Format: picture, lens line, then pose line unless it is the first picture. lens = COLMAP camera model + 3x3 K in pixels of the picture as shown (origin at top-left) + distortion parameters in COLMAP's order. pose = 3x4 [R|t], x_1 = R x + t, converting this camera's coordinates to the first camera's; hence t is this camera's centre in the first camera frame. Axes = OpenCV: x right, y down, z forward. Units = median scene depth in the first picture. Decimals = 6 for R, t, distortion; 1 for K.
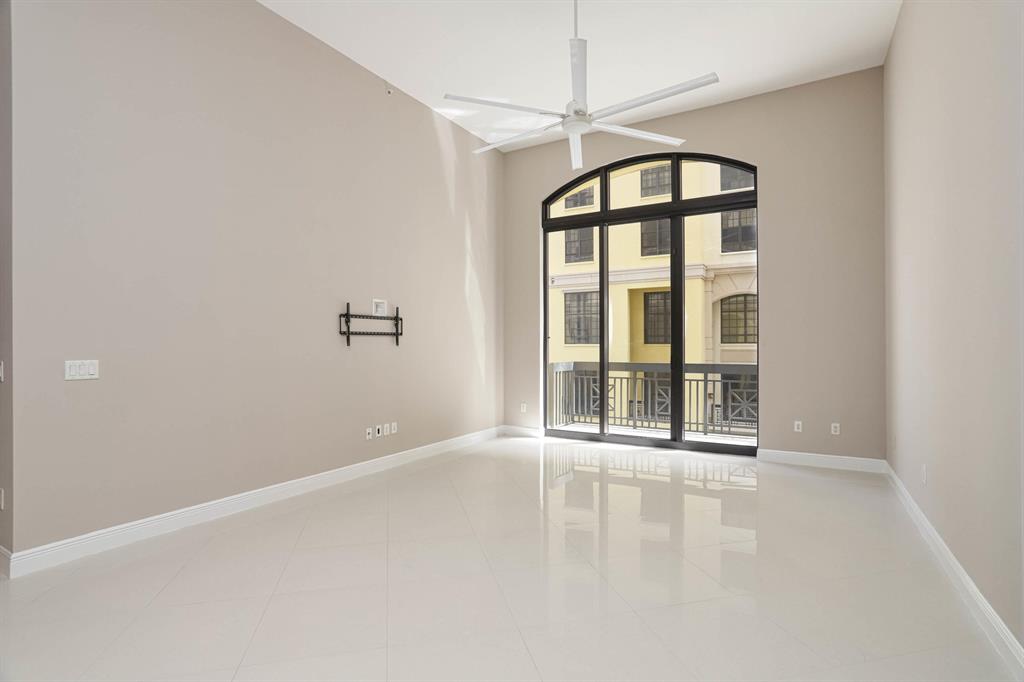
lens RADIAL K [[493.7, 0, 512.0], [0, 493.7, 341.0], [0, 0, 1]] dist [-0.059163, 0.032178]
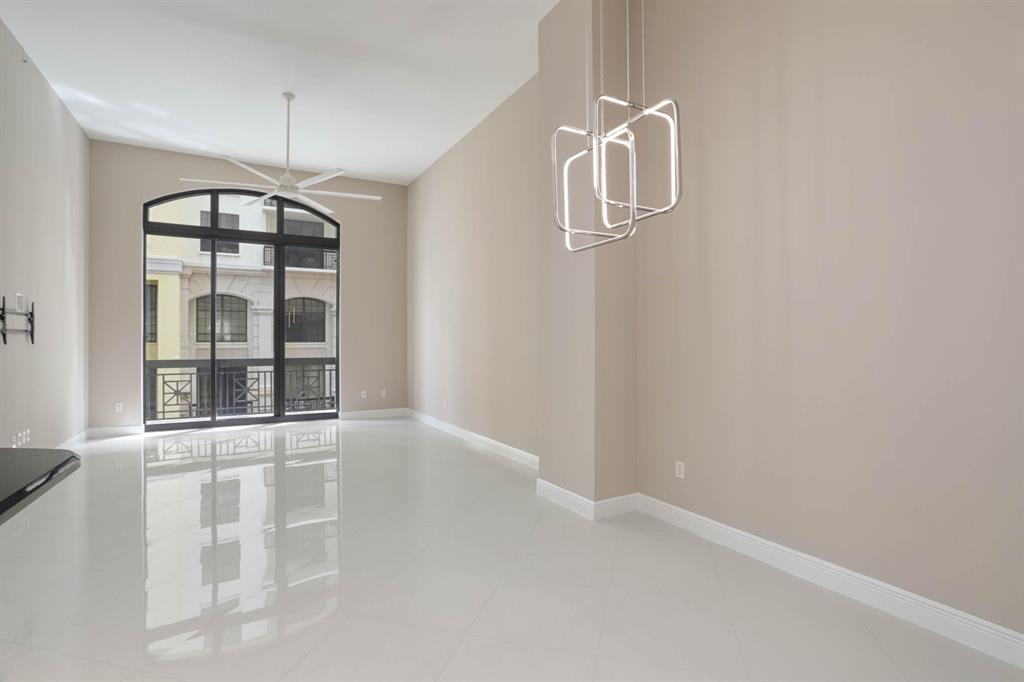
lens RADIAL K [[493.7, 0, 512.0], [0, 493.7, 341.0], [0, 0, 1]] dist [-0.059163, 0.032178]
pose [[0.489989, 0.003059, 0.871723, -0.427857], [-0.005773, 0.999983, -0.000265, -0.001329], [-0.871710, -0.004903, 0.489998, -0.157365]]
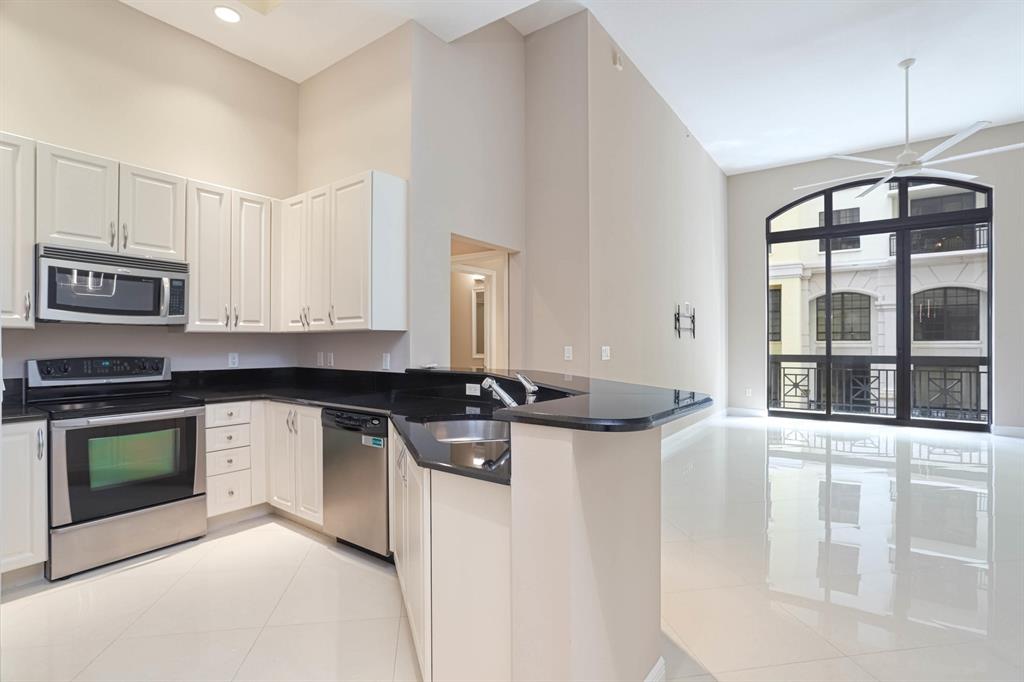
lens RADIAL K [[493.7, 0, 512.0], [0, 493.7, 341.0], [0, 0, 1]] dist [-0.059163, 0.032178]
pose [[0.996548, 0.000314, -0.083018, -0.440811], [-0.000097, 0.999997, 0.002615, 0.008874], [0.083018, -0.002598, 0.996545, -0.208358]]
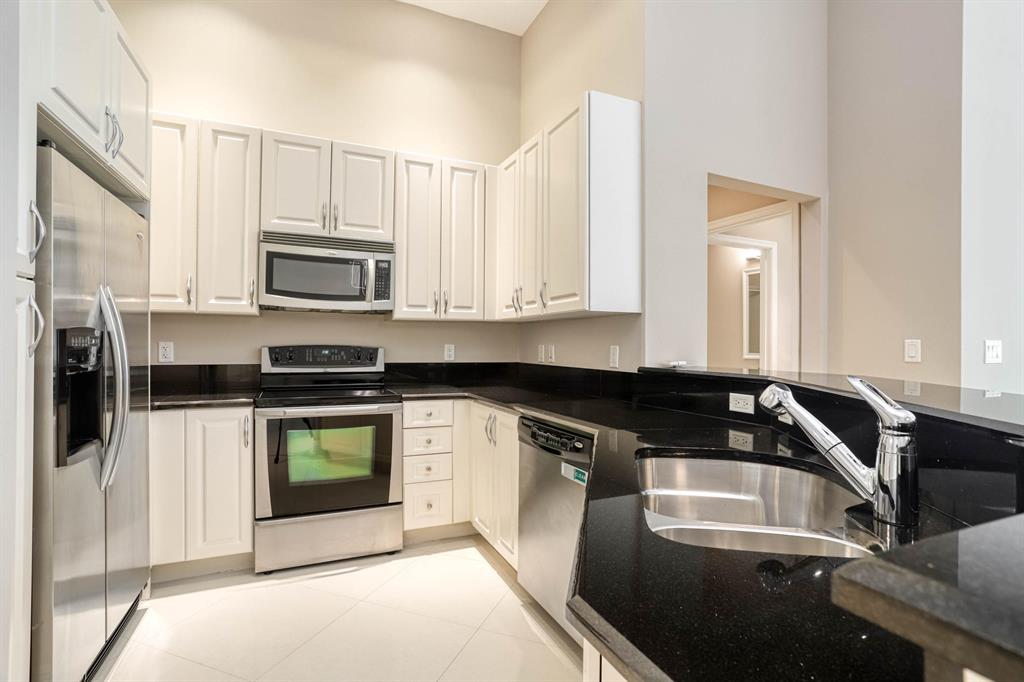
lens RADIAL K [[493.7, 0, 512.0], [0, 493.7, 341.0], [0, 0, 1]] dist [-0.059163, 0.032178]
pose [[0.820642, 0.003581, -0.571431, -0.462570], [-0.004874, 0.999988, -0.000732, 0.020209], [0.571421, 0.003386, 0.820650, -0.063838]]
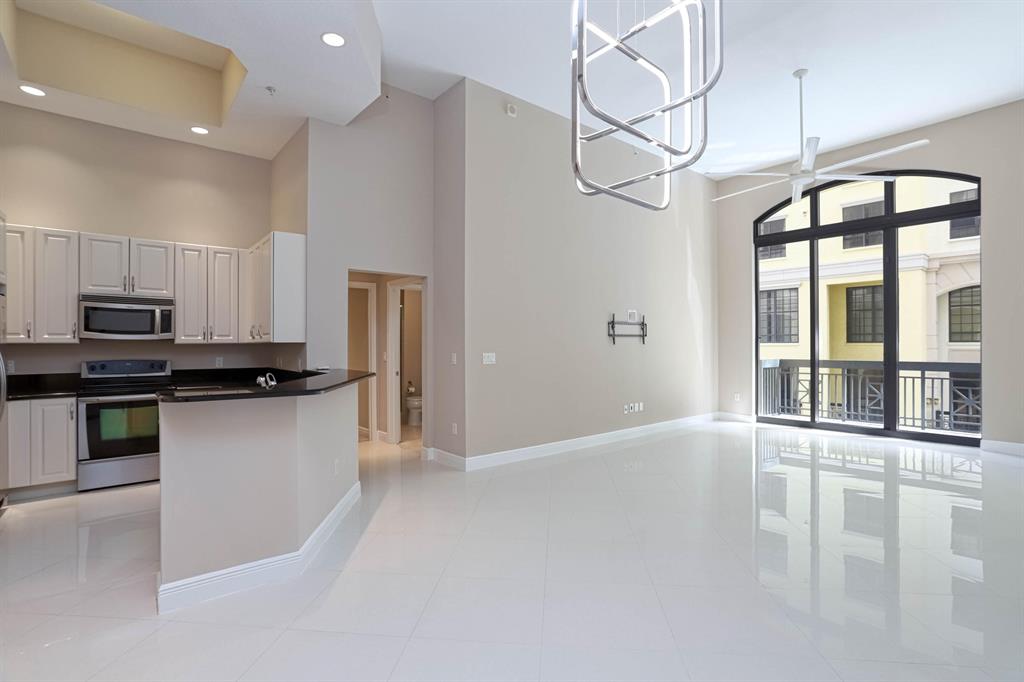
lens RADIAL K [[493.7, 0, 512.0], [0, 493.7, 341.0], [0, 0, 1]] dist [-0.059163, 0.032178]
pose [[0.943067, -0.003076, -0.332589, -0.094434], [0.003455, 0.999994, 0.000550, -0.001449], [0.332586, -0.001668, 0.943072, -0.272176]]
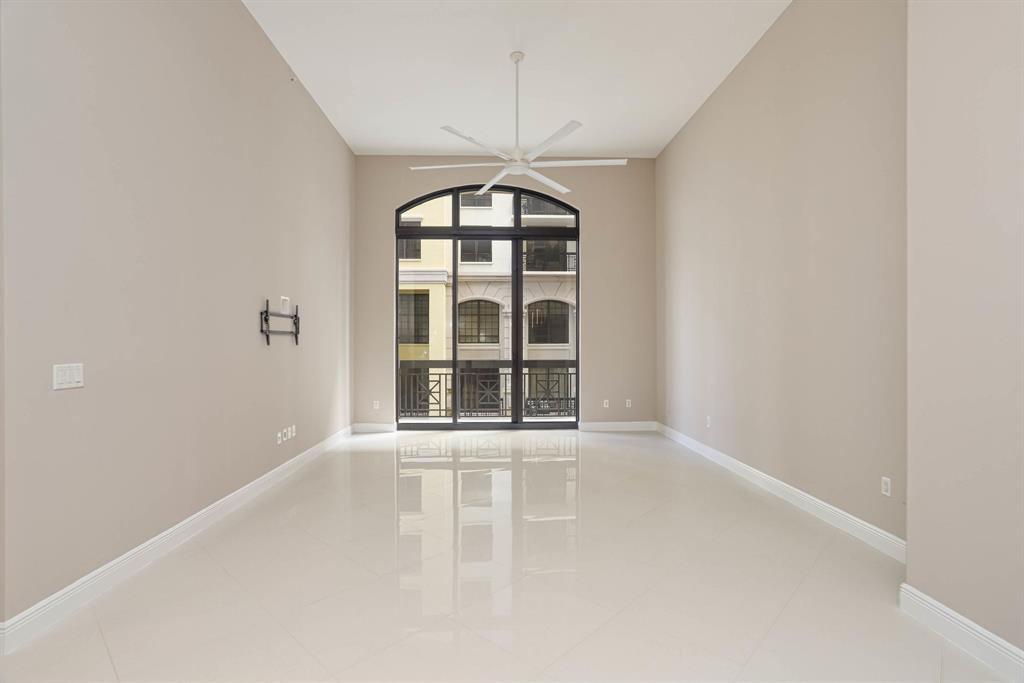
lens RADIAL K [[493.7, 0, 512.0], [0, 493.7, 341.5], [0, 0, 1]] dist [-0.059163, 0.032178]
pose [[0.838199, 0.003833, 0.545351, -0.299159], [-0.004549, 0.999990, -0.000036, 0.000215], [-0.545345, -0.002451, 0.838208, -0.023196]]
